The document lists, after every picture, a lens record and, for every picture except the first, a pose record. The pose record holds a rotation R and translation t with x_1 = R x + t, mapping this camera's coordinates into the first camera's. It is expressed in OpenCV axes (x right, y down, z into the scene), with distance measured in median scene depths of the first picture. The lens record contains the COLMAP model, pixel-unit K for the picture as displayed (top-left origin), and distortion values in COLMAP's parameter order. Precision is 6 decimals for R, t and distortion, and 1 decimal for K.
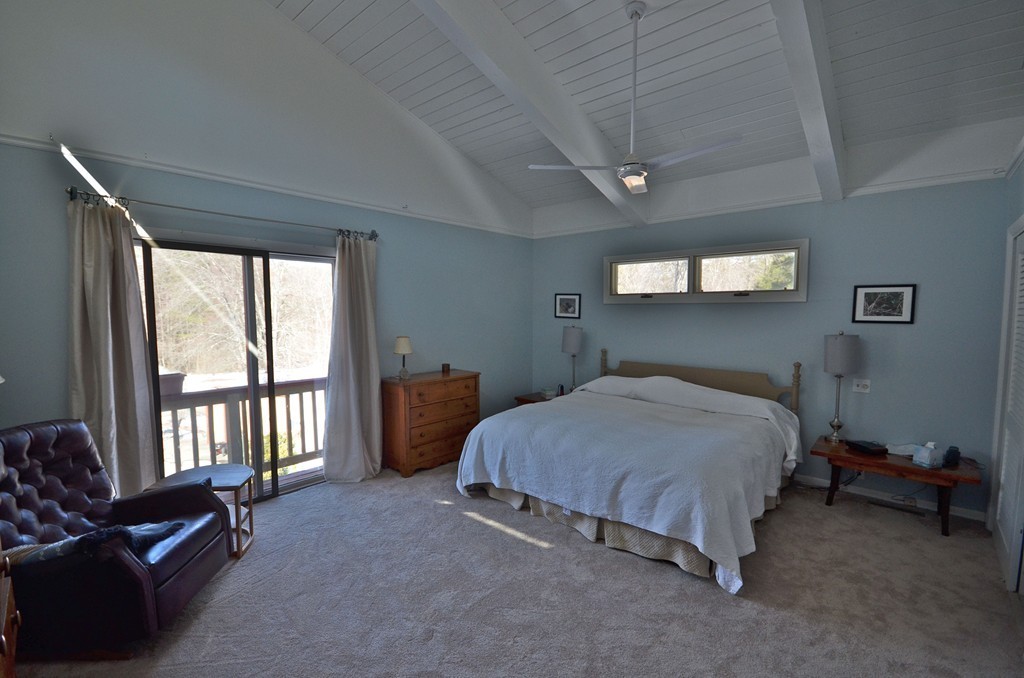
lens RADIAL K [[448.4, 0, 506.1], [0, 448.4, 344.8], [0, 0, 1]] dist [0.000103, 0.000154]
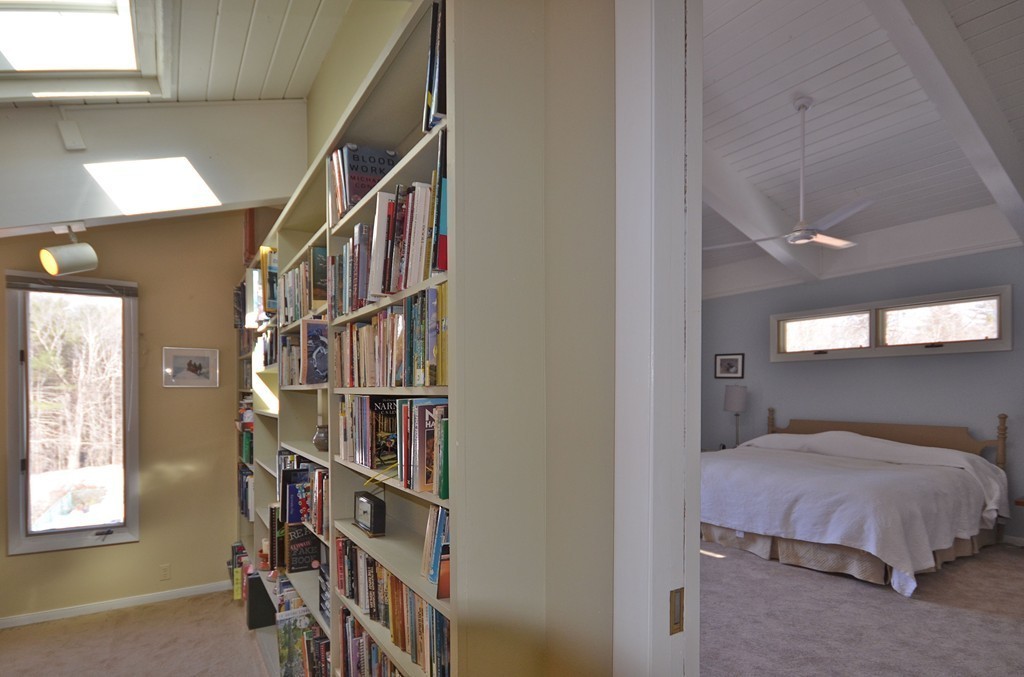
lens RADIAL K [[509.8, 0, 483.6], [0, 509.8, 398.4], [0, 0, 1]] dist [0.025239, -0.018607]
pose [[0.959311, 0.004321, -0.282318, -0.111093], [-0.022150, 0.997953, -0.059991, 0.112960], [0.281481, 0.063804, 0.957443, -0.406915]]
